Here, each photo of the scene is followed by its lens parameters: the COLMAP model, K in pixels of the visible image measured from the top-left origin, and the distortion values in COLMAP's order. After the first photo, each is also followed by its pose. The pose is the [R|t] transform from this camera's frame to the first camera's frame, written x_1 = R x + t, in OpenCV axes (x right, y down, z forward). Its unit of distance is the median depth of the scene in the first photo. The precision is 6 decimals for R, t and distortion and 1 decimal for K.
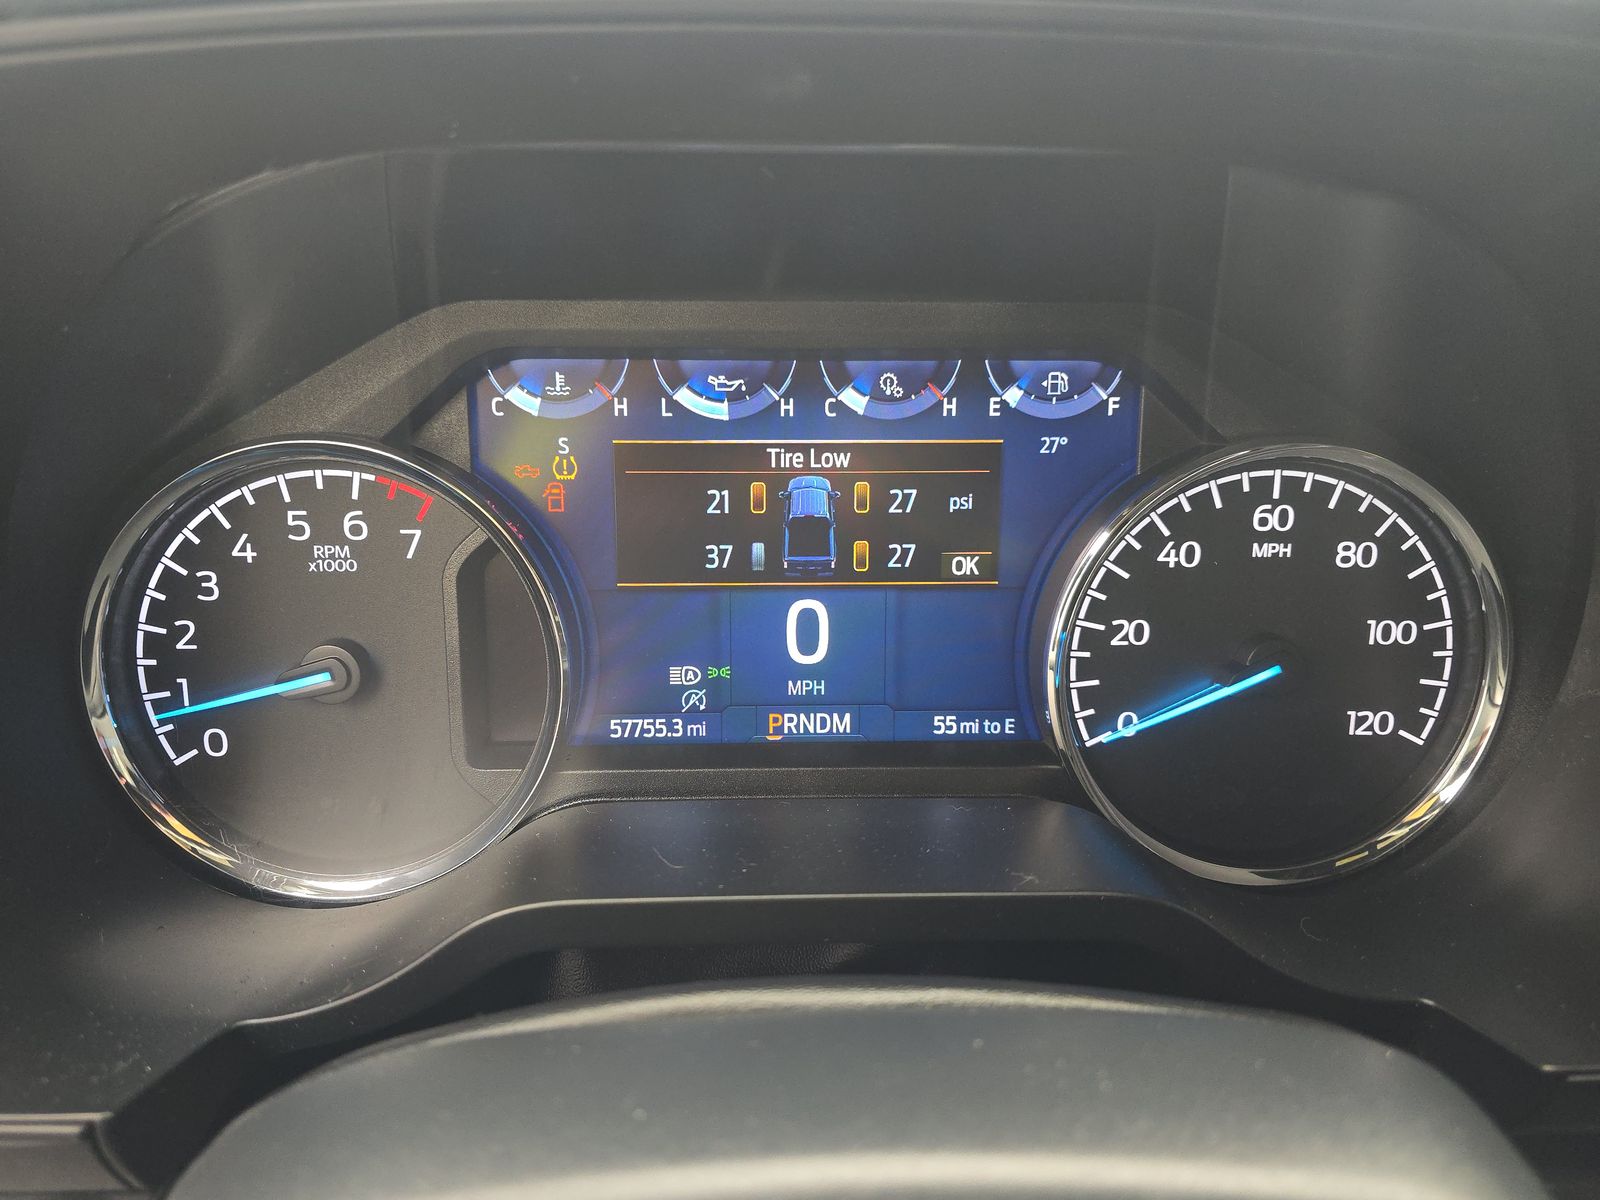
lens RADIAL K [[1085.4, 0, 787.4], [0, 1085.4, 604.9], [0, 0, 1]] dist [0.001724, -0.008697]
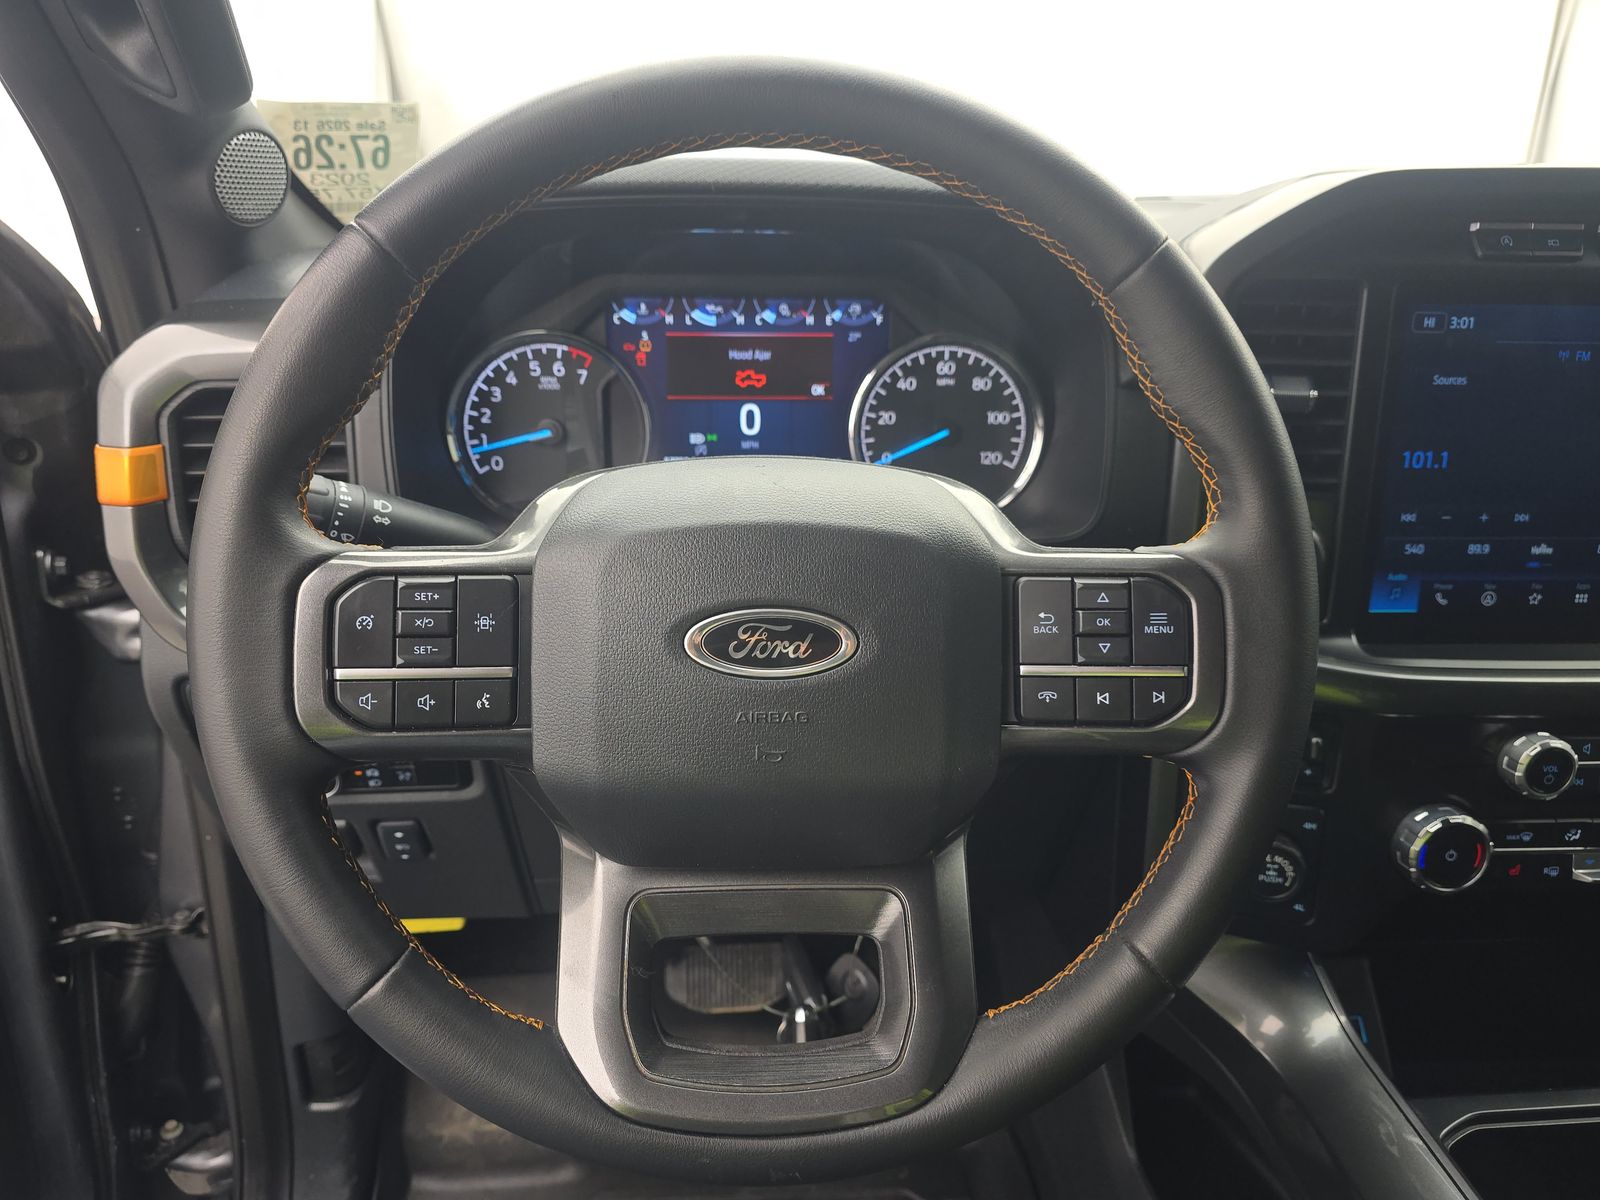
lens RADIAL K [[1085.4, 0, 797.0], [0, 1085.4, 601.3], [0, 0, 1]] dist [0.001724, -0.008697]
pose [[0.999759, -0.000474, 0.021931, 0.070584], [-0.000913, 0.998002, 0.063172, 0.277120], [-0.021918, -0.063177, 0.997762, -1.381779]]
